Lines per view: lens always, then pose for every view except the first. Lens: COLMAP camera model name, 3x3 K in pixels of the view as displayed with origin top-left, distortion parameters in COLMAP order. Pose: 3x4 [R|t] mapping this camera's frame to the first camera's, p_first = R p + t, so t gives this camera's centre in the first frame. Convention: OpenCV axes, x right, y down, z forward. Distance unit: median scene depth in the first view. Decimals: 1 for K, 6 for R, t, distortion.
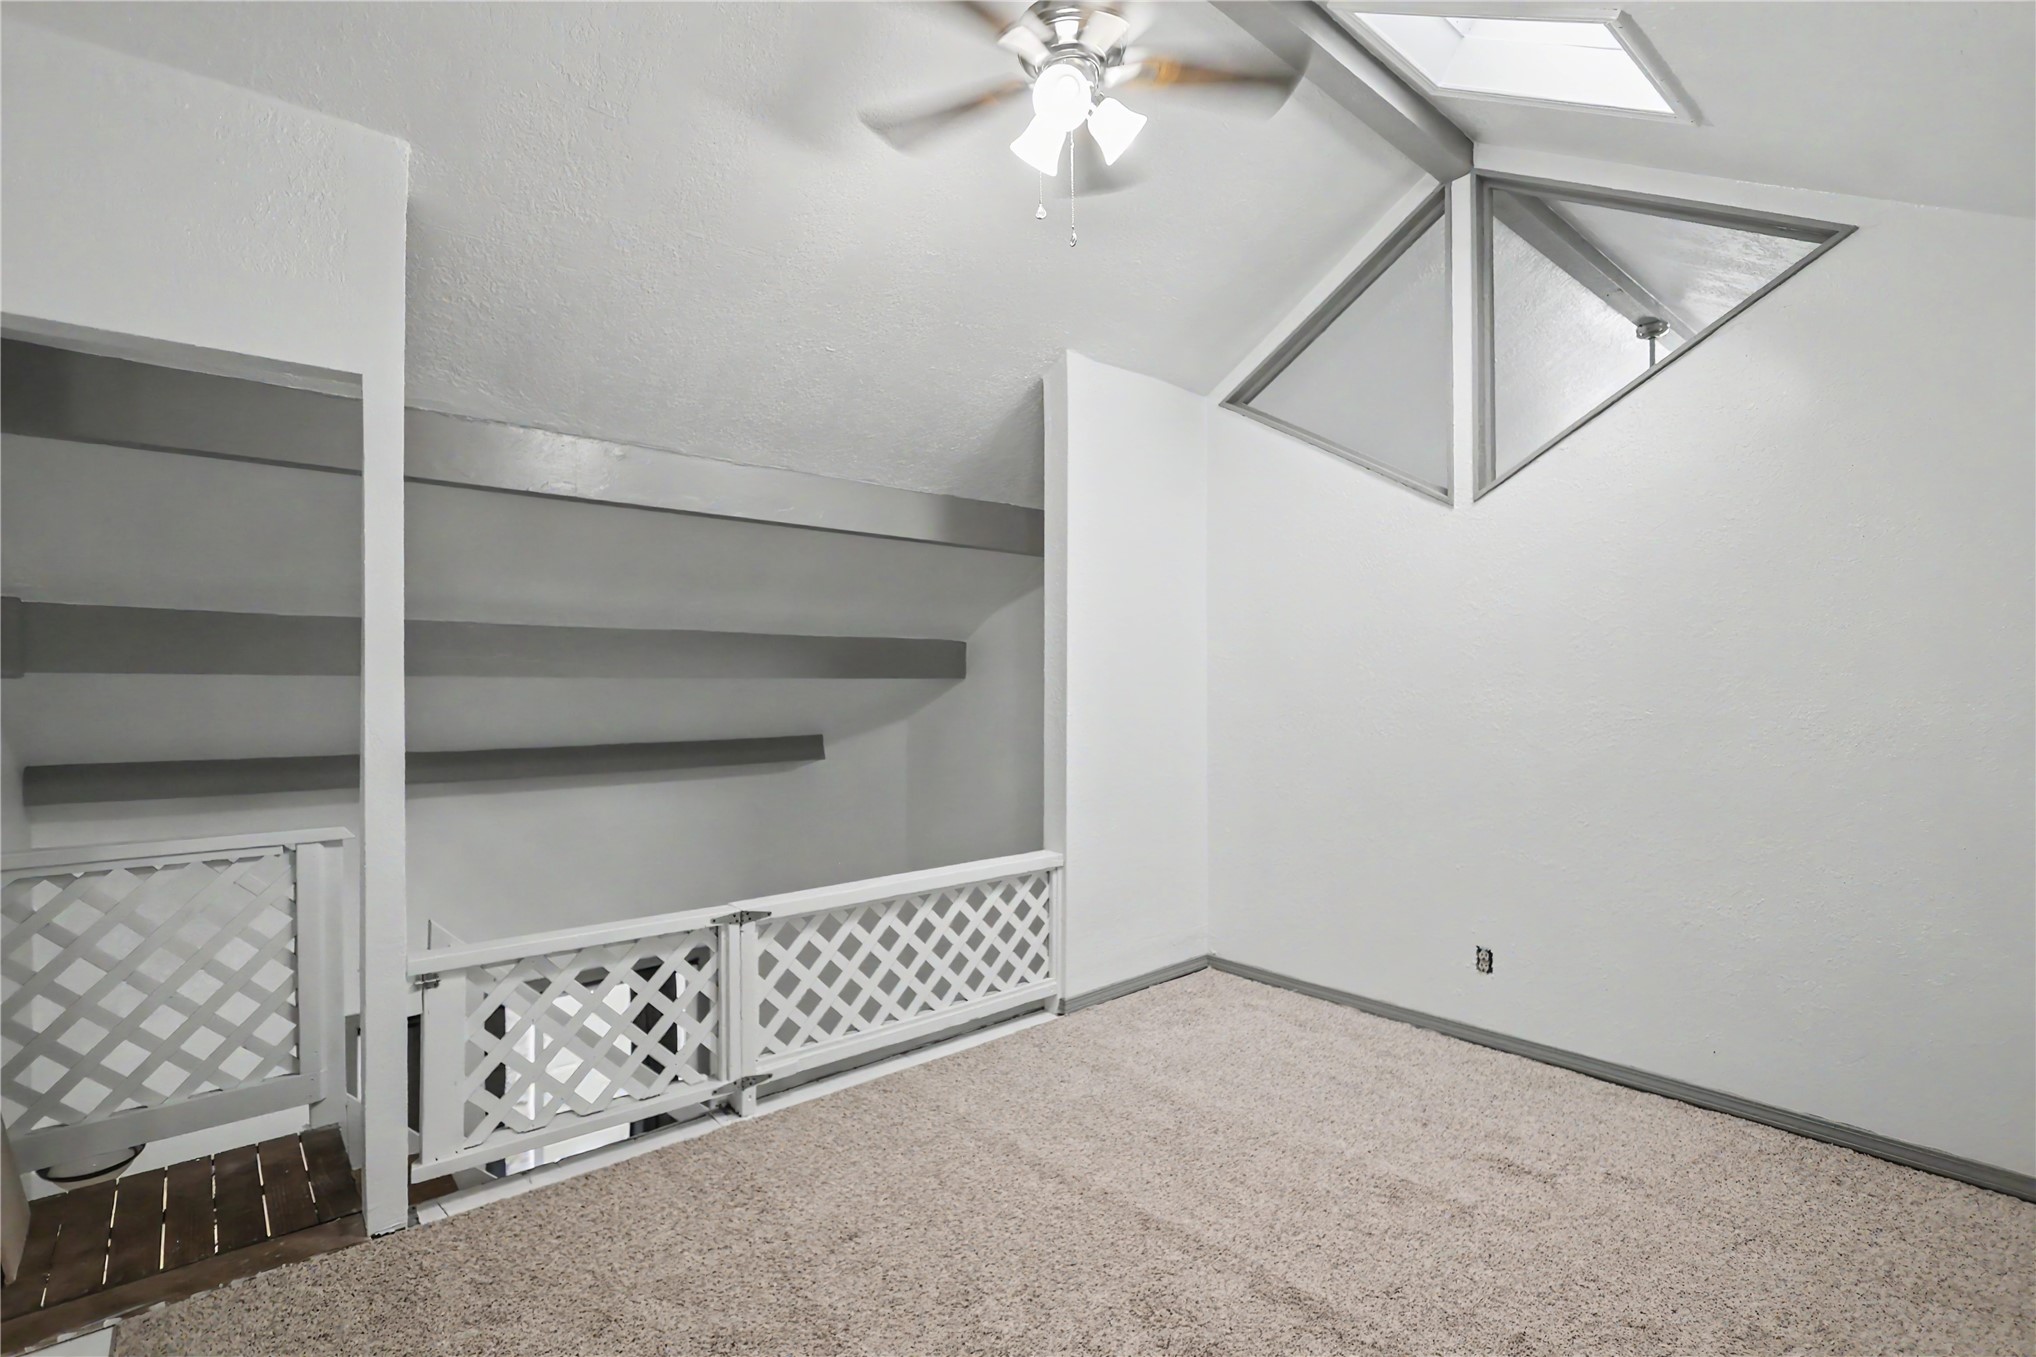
lens RADIAL K [[945.9, 0, 1026.5], [0, 945.9, 673.3], [0, 0, 1]] dist [-0.000251, 0.001698]
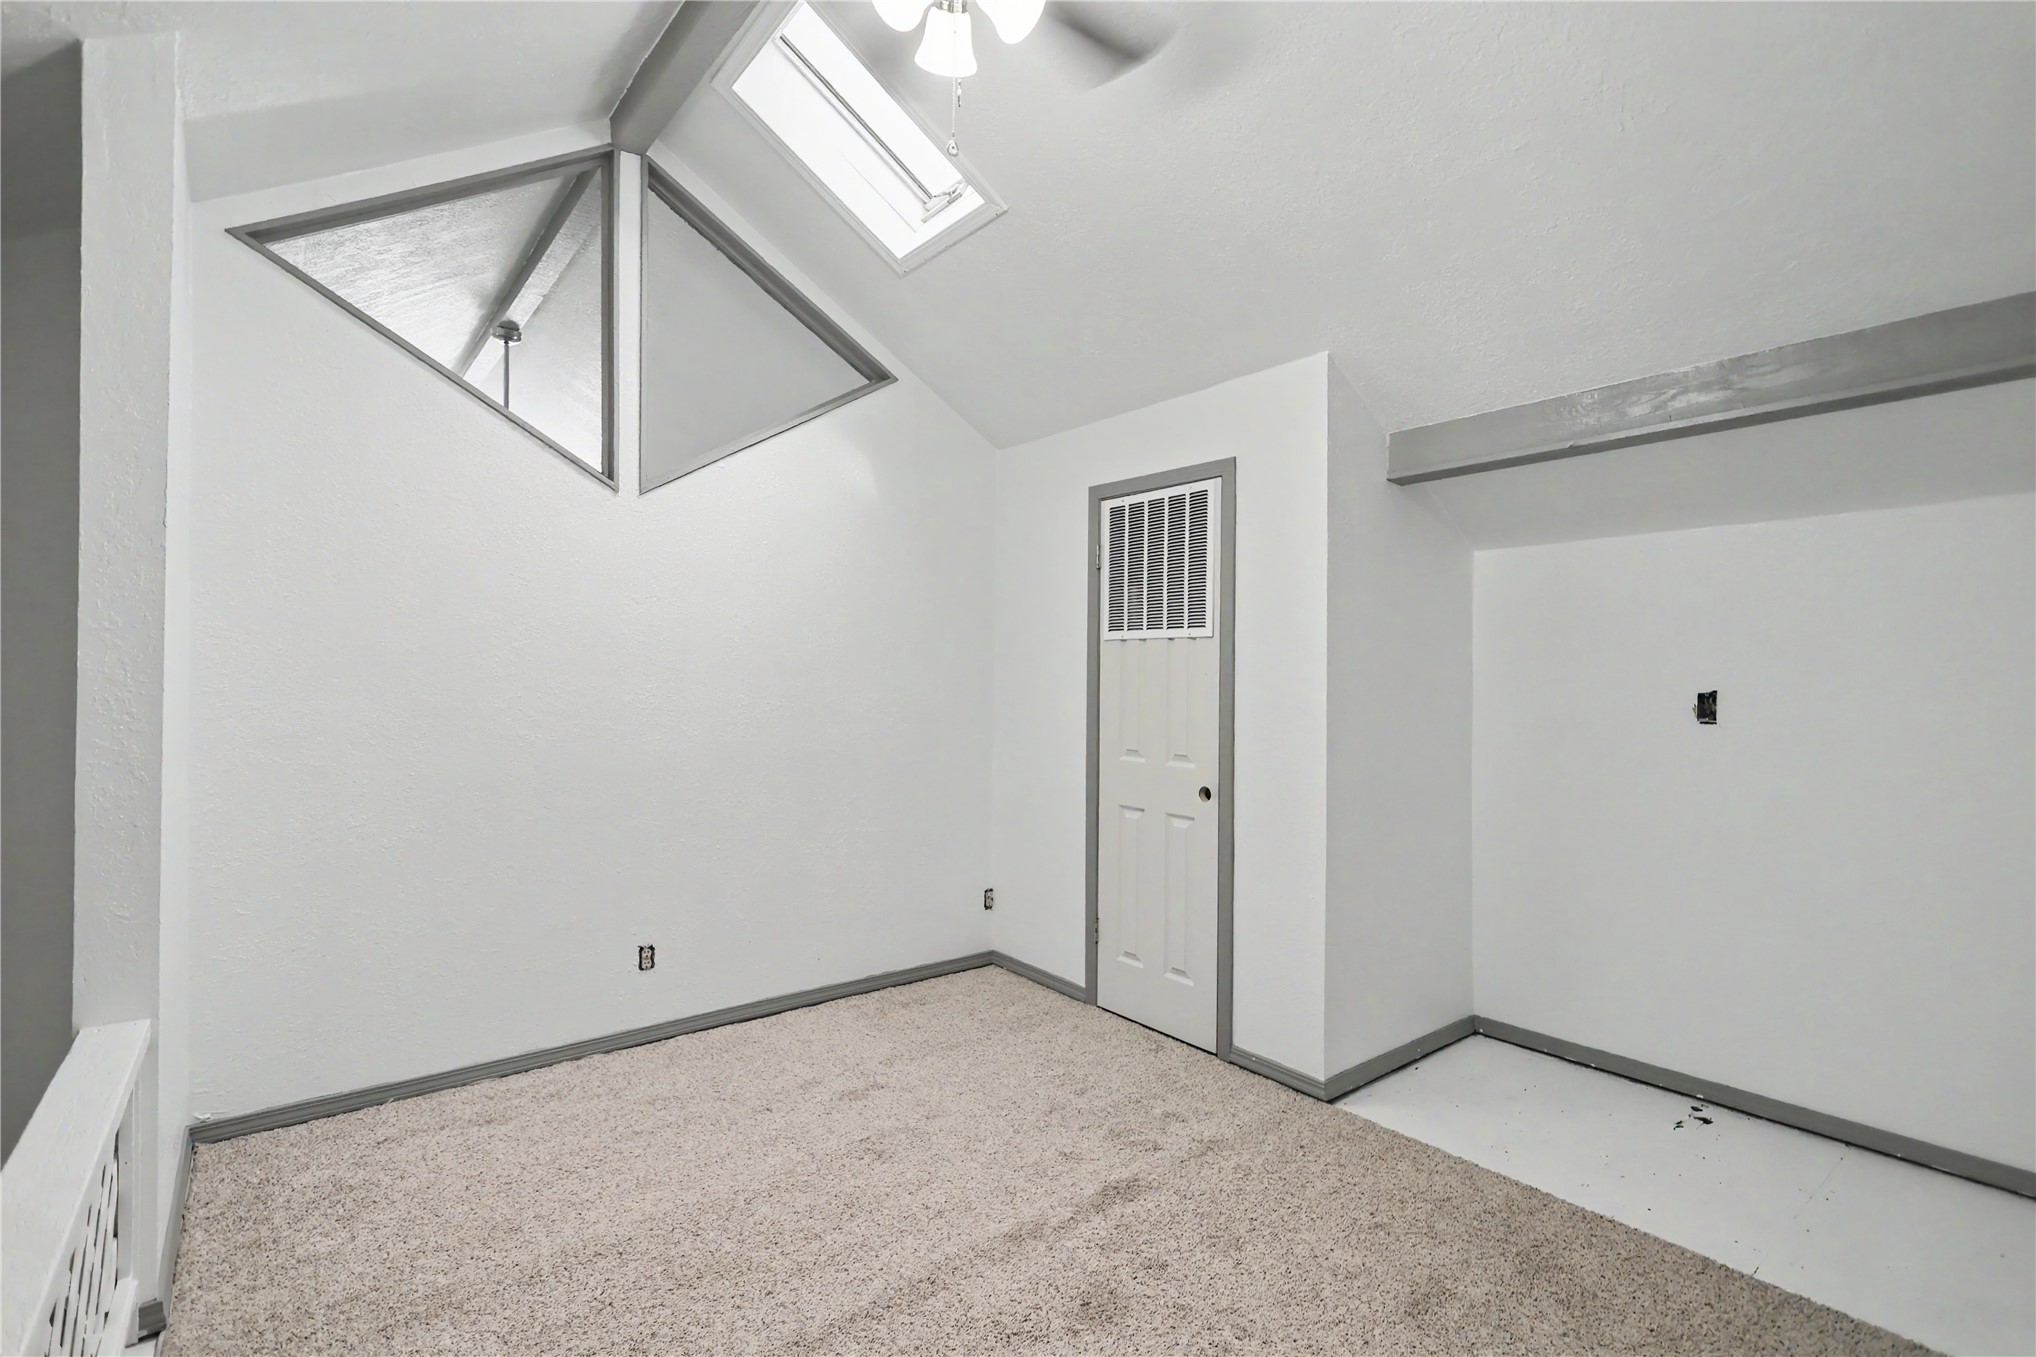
lens RADIAL K [[945.9, 0, 1010.8], [0, 945.9, 678.8], [0, 0, 1]] dist [-0.000251, 0.001698]
pose [[0.056689, -0.004014, 0.998384, -0.486202], [-0.012032, 0.999917, 0.004704, 0.001061], [-0.998319, -0.012280, 0.056636, 0.566059]]
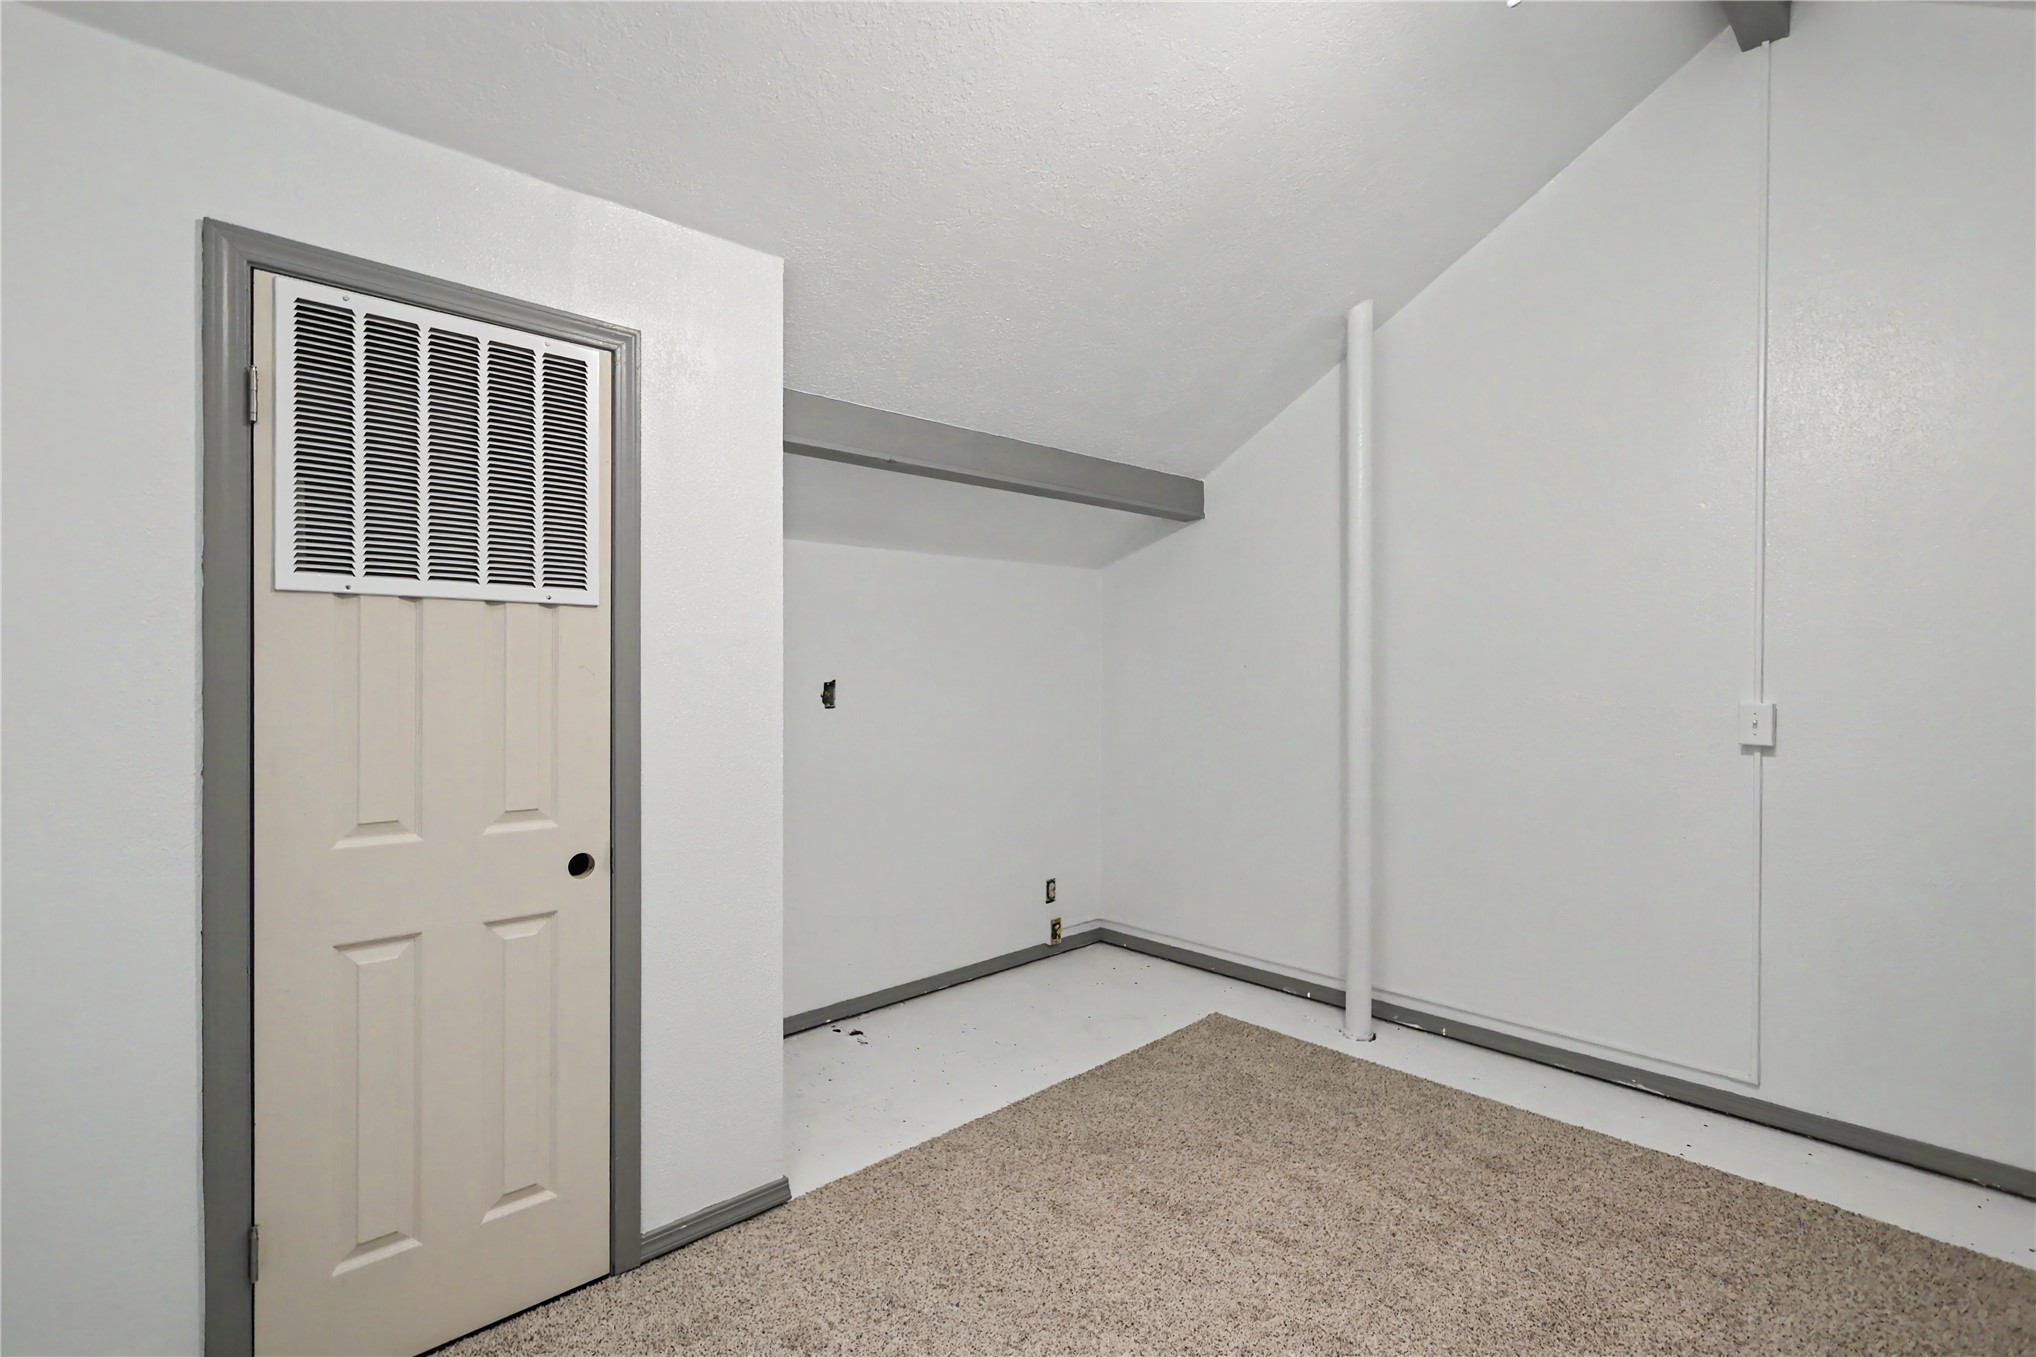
lens RADIAL K [[945.9, 0, 1017.9], [0, 945.9, 677.5], [0, 0, 1]] dist [-0.000251, 0.001698]
pose [[-0.999102, -0.001927, -0.042337, 0.274663], [-0.001958, 0.999998, 0.000711, 0.004209], [0.042336, 0.000793, -0.999103, 1.035269]]
